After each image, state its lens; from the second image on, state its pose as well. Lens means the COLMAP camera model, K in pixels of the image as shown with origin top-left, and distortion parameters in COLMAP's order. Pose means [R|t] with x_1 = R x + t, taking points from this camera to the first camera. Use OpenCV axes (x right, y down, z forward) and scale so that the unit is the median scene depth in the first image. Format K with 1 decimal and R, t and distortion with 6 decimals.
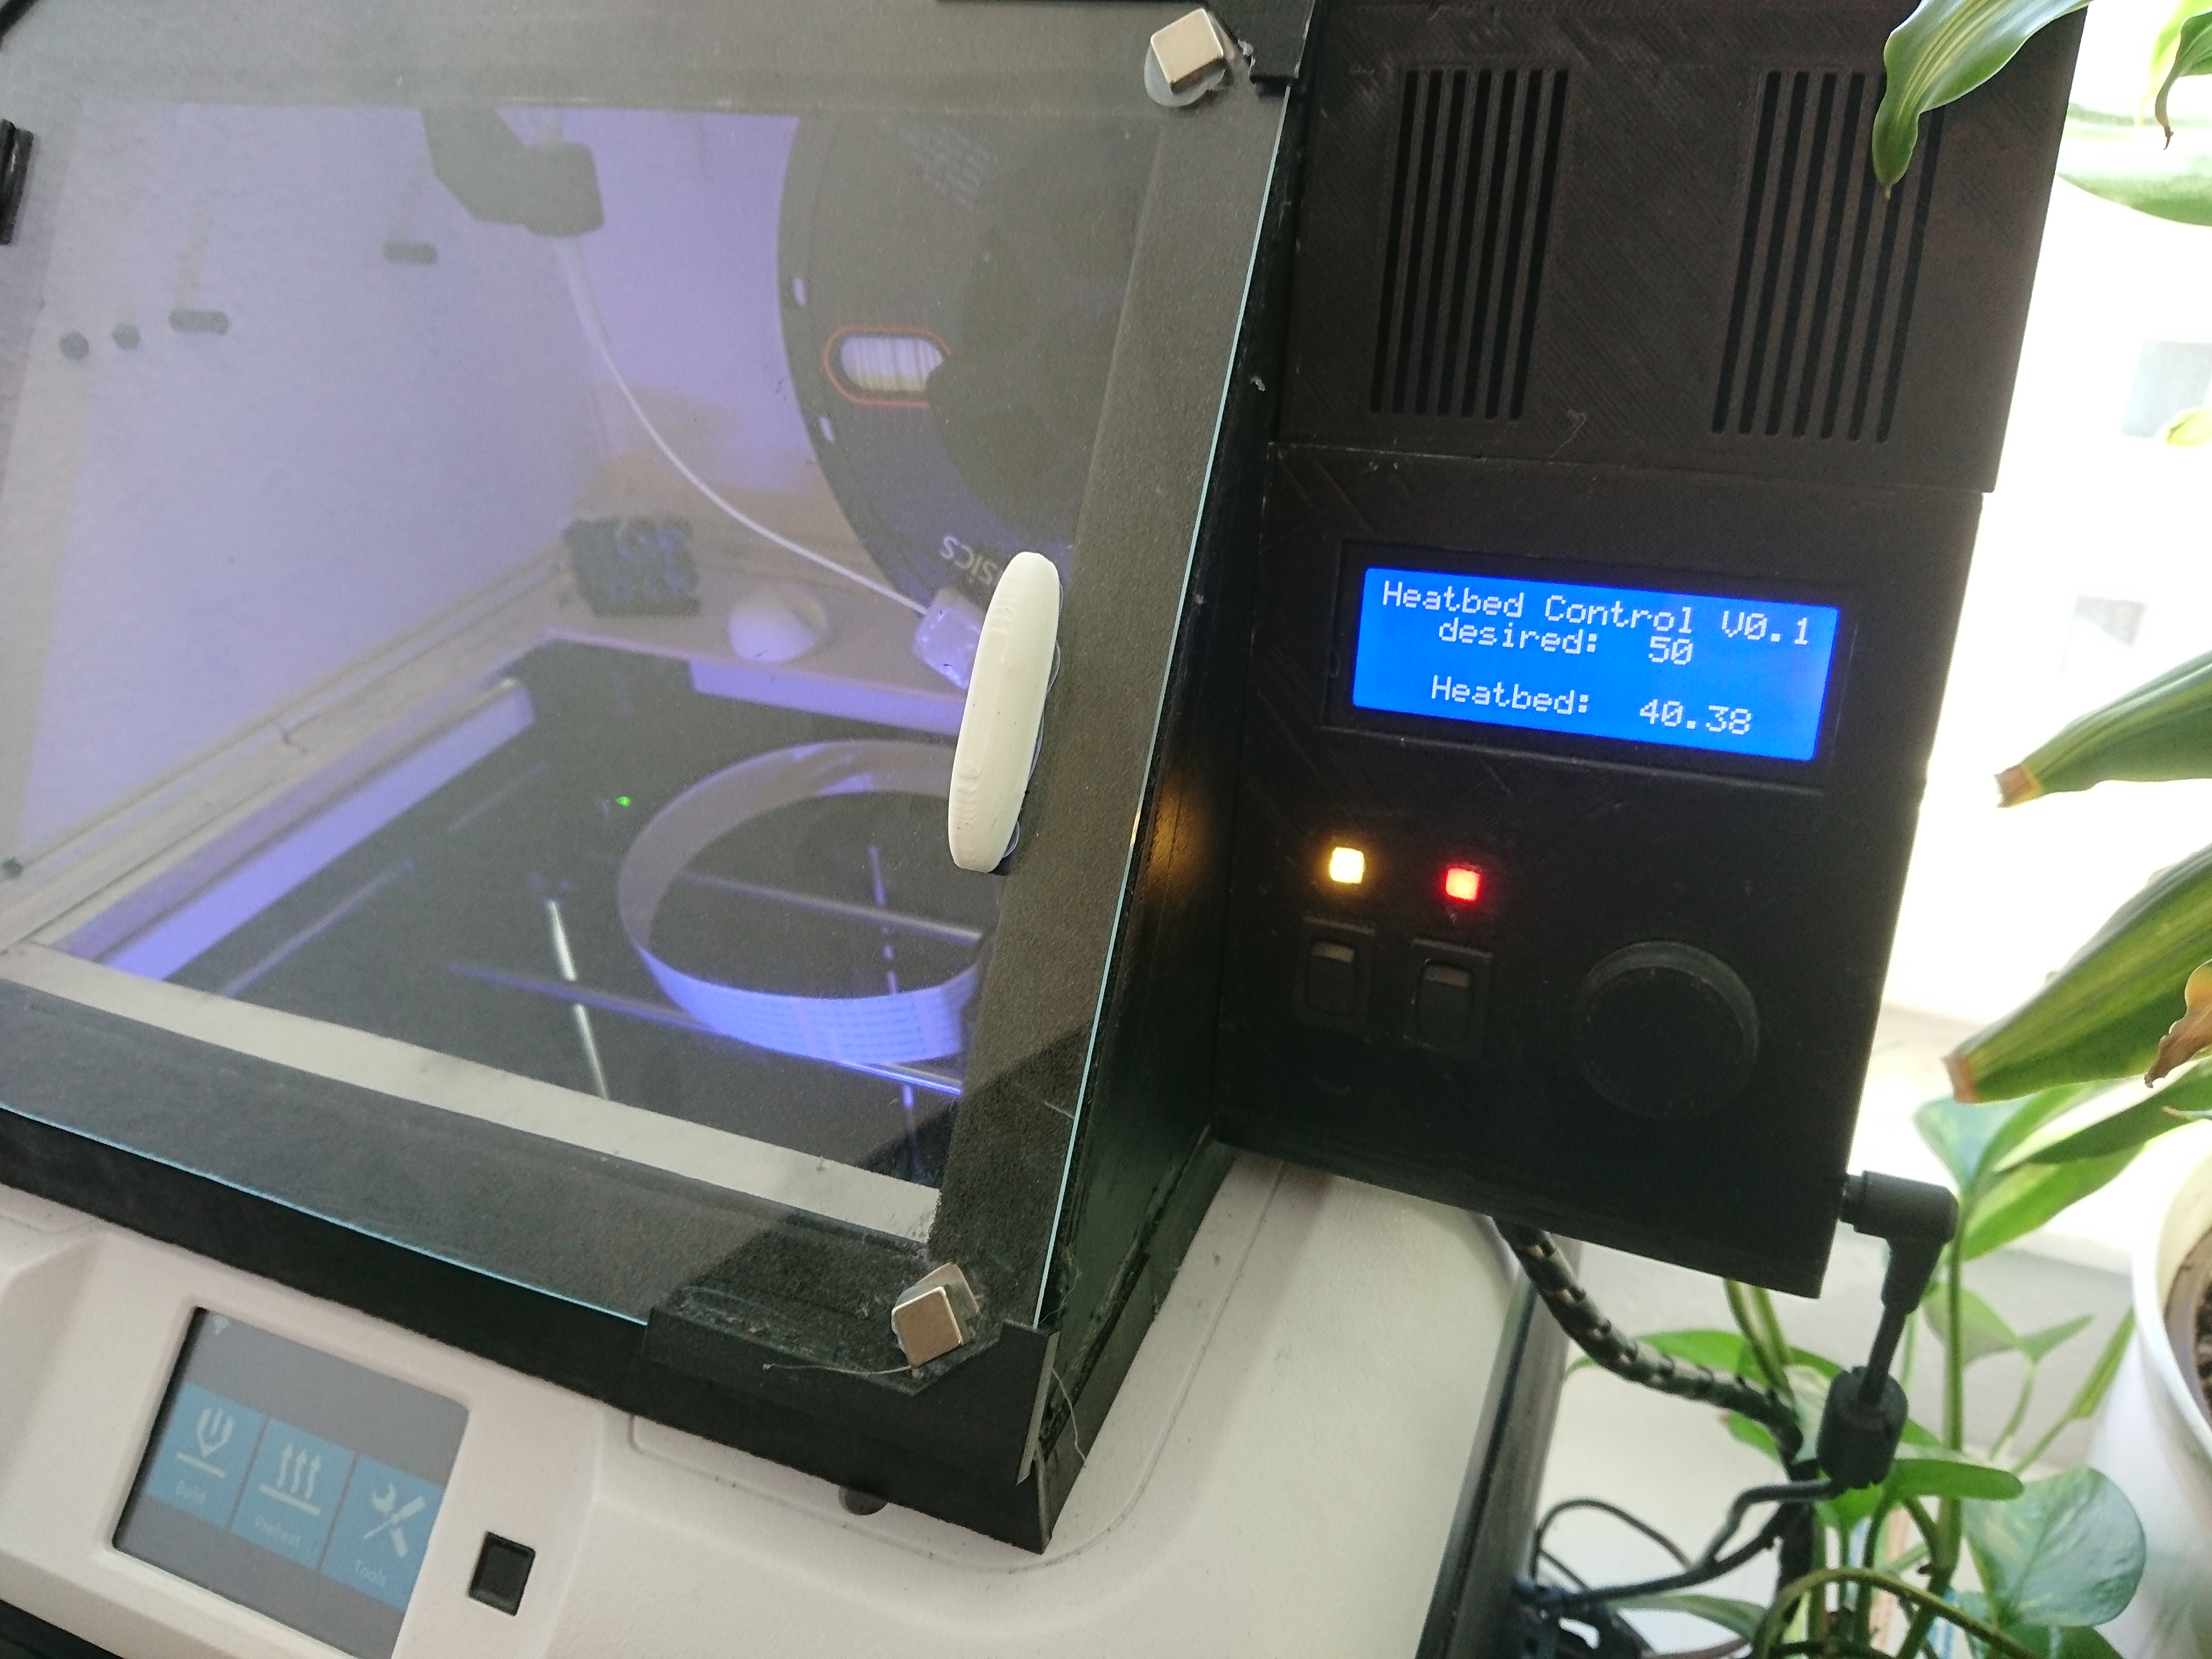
lens RADIAL K [[1635.9, 0, 1121.9], [0, 1635.9, 843.4], [0, 0, 1]] dist [0.201221, -0.303423]
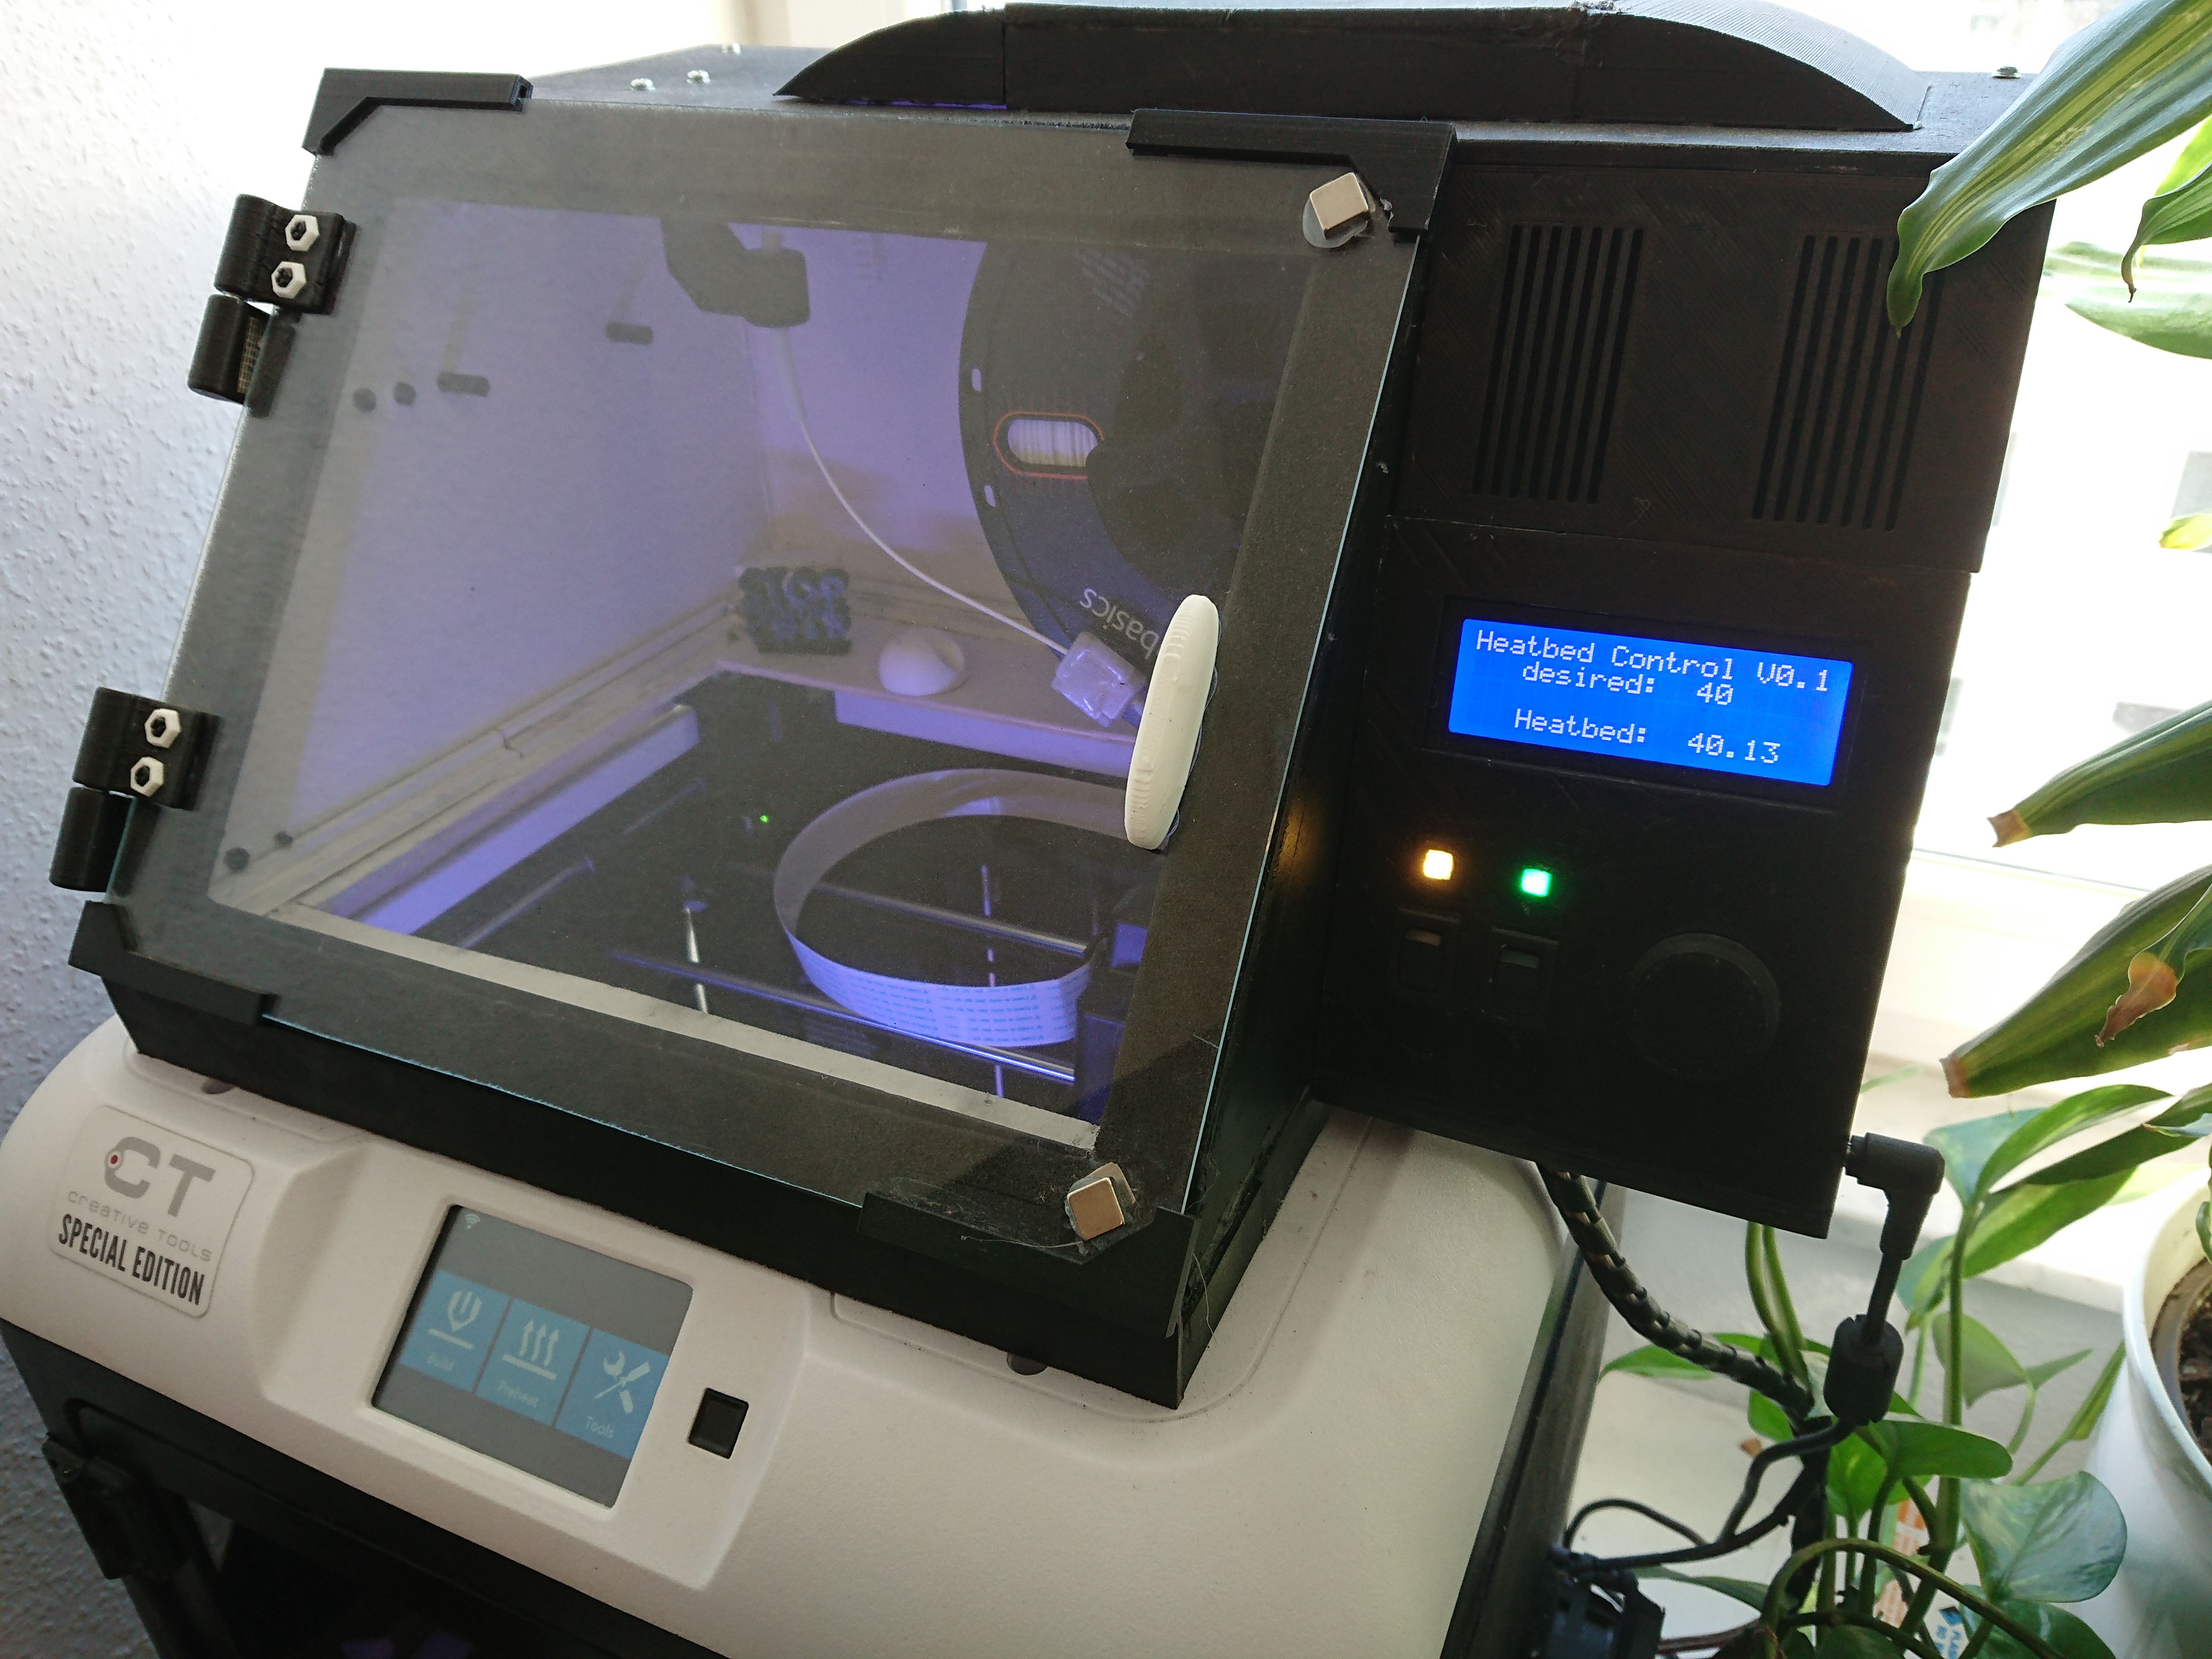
lens RADIAL K [[1635.9, 0, 1121.9], [0, 1635.9, 843.4], [0, 0, 1]] dist [0.201221, -0.303423]
pose [[0.999068, 0.038606, -0.019286, -0.066910], [-0.039426, 0.998249, -0.044100, 0.056303], [0.017550, 0.044819, 0.998841, -0.195769]]
